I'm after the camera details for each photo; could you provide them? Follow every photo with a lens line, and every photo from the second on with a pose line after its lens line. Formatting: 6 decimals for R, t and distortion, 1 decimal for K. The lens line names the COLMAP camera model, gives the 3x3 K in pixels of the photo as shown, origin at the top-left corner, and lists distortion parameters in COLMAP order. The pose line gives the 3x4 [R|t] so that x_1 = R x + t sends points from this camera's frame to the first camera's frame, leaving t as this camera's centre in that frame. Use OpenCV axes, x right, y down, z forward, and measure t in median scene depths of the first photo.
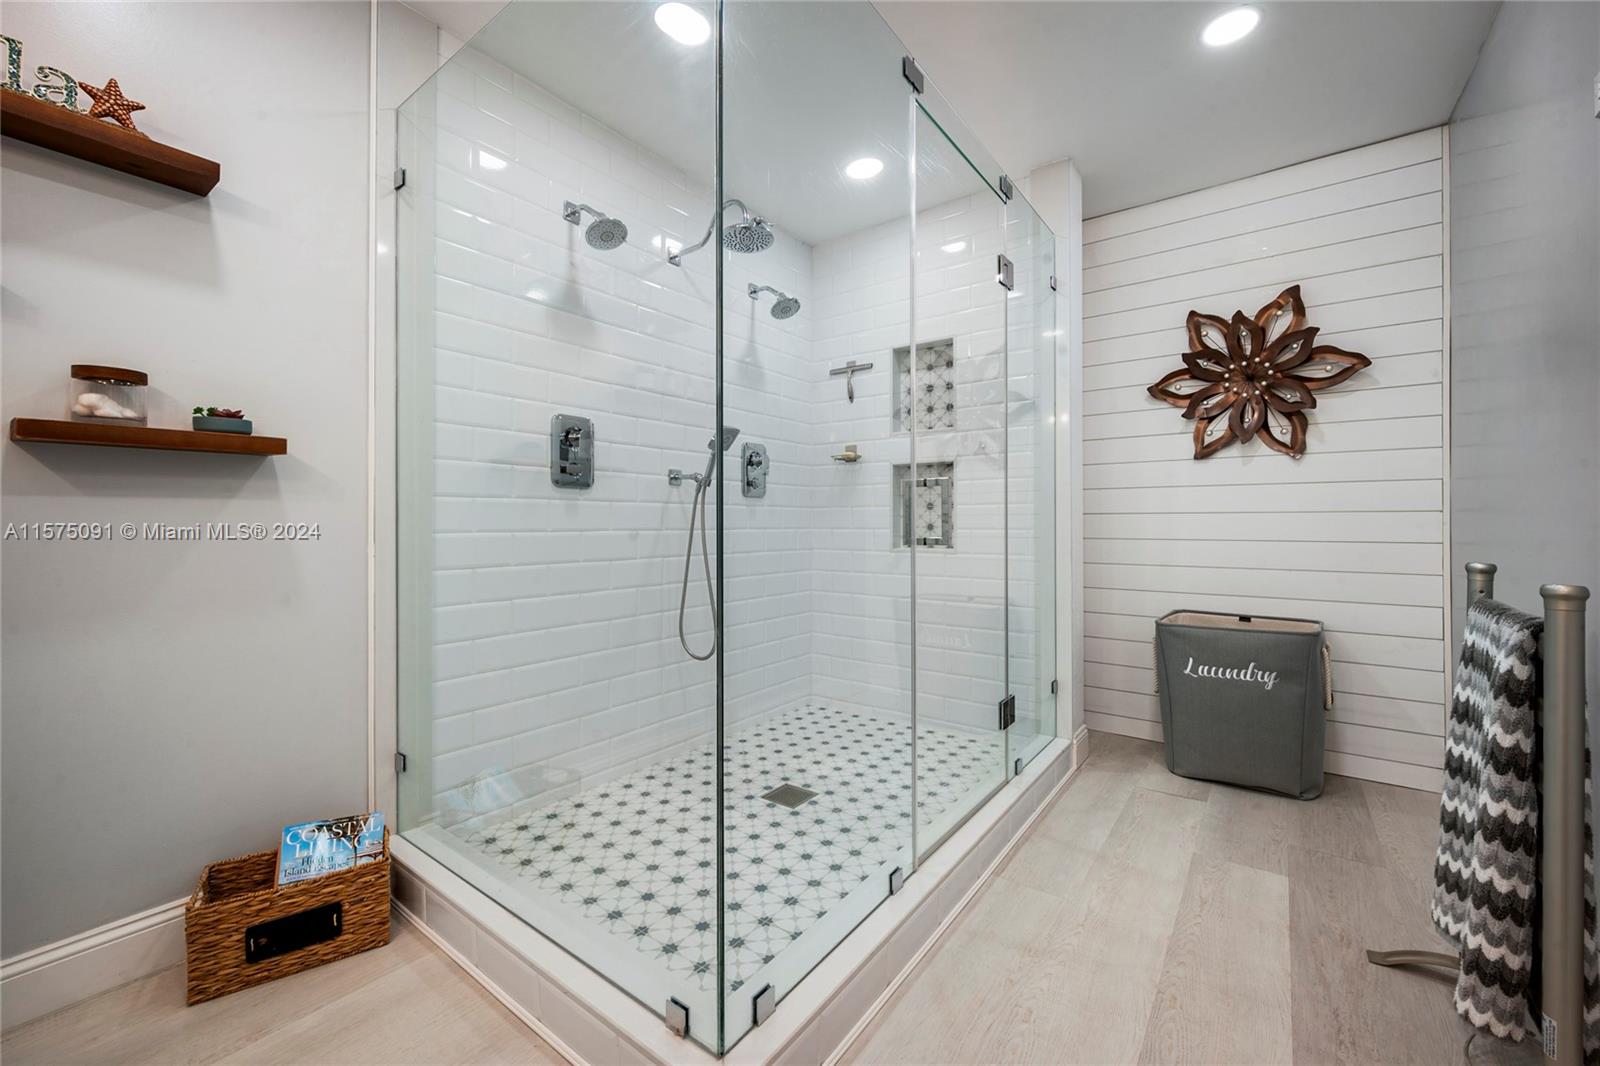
lens RADIAL K [[637.2, 0, 795.6], [0, 637.2, 527.5], [0, 0, 1]] dist [-0.002195, -0.000687]
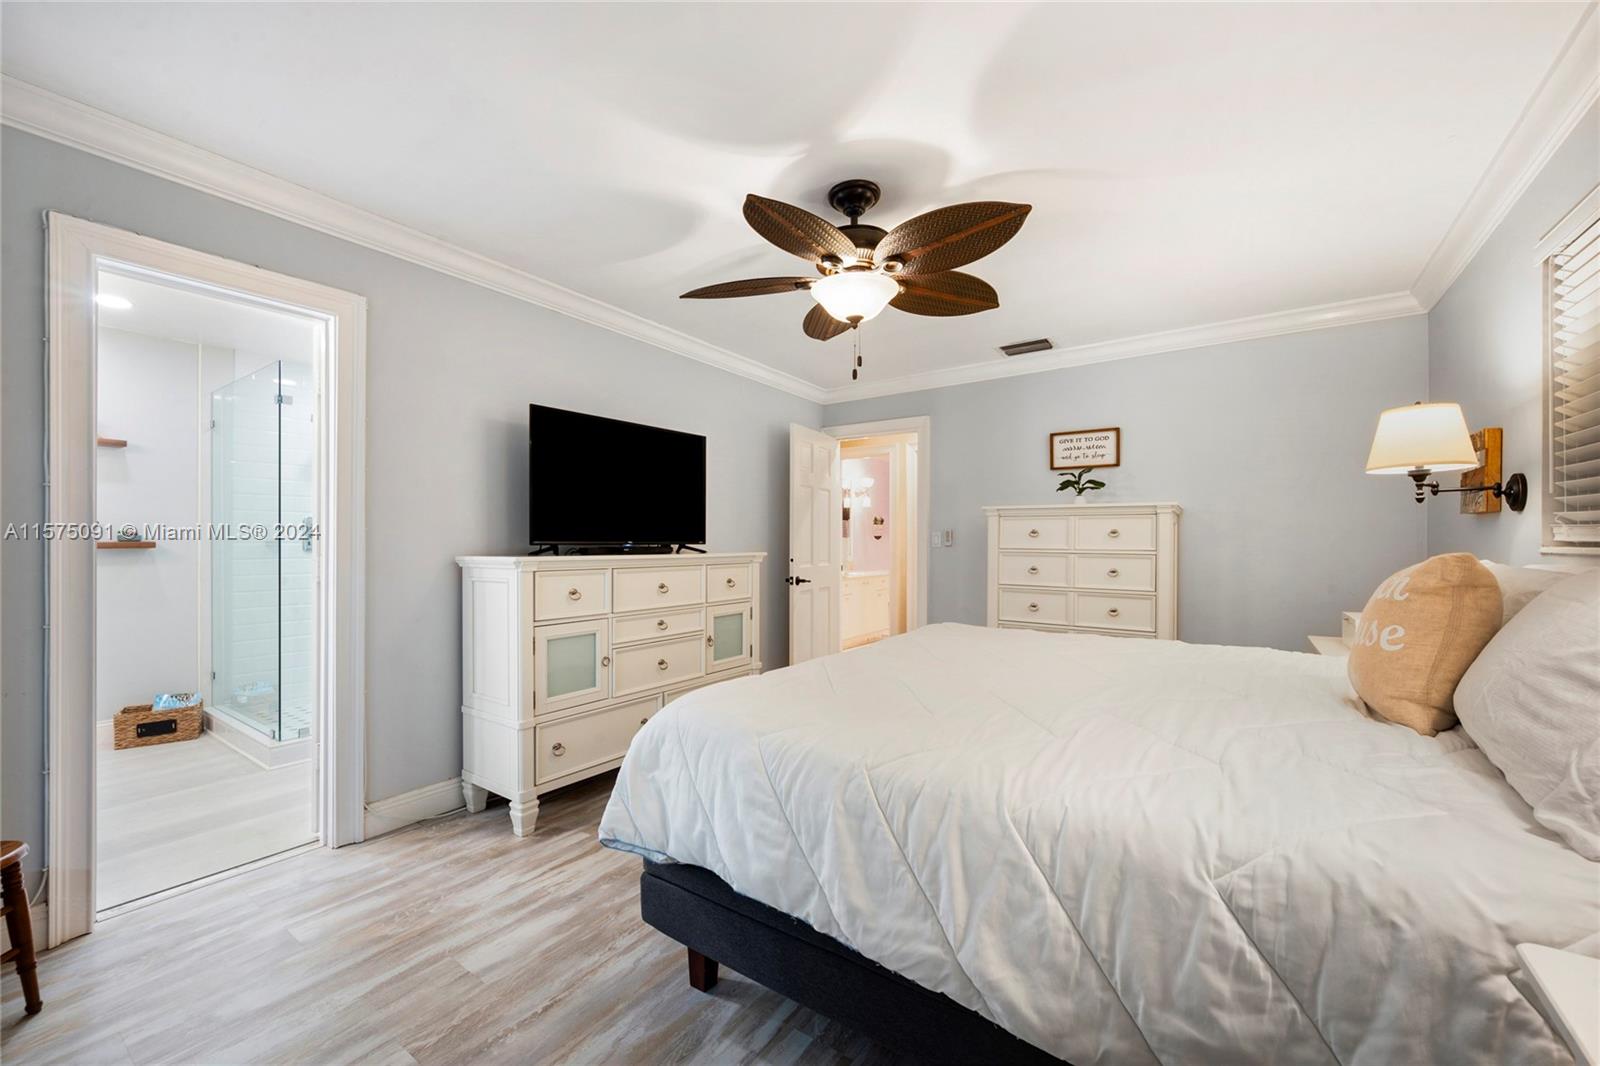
lens RADIAL K [[637.2, 0, 795.6], [0, 637.2, 527.5], [0, 0, 1]] dist [-0.002195, -0.000687]
pose [[0.999376, -0.004313, 0.035049, 1.751143], [0.004693, 0.999931, -0.010785, -0.160012], [-0.035000, 0.010943, 0.999327, -1.717316]]
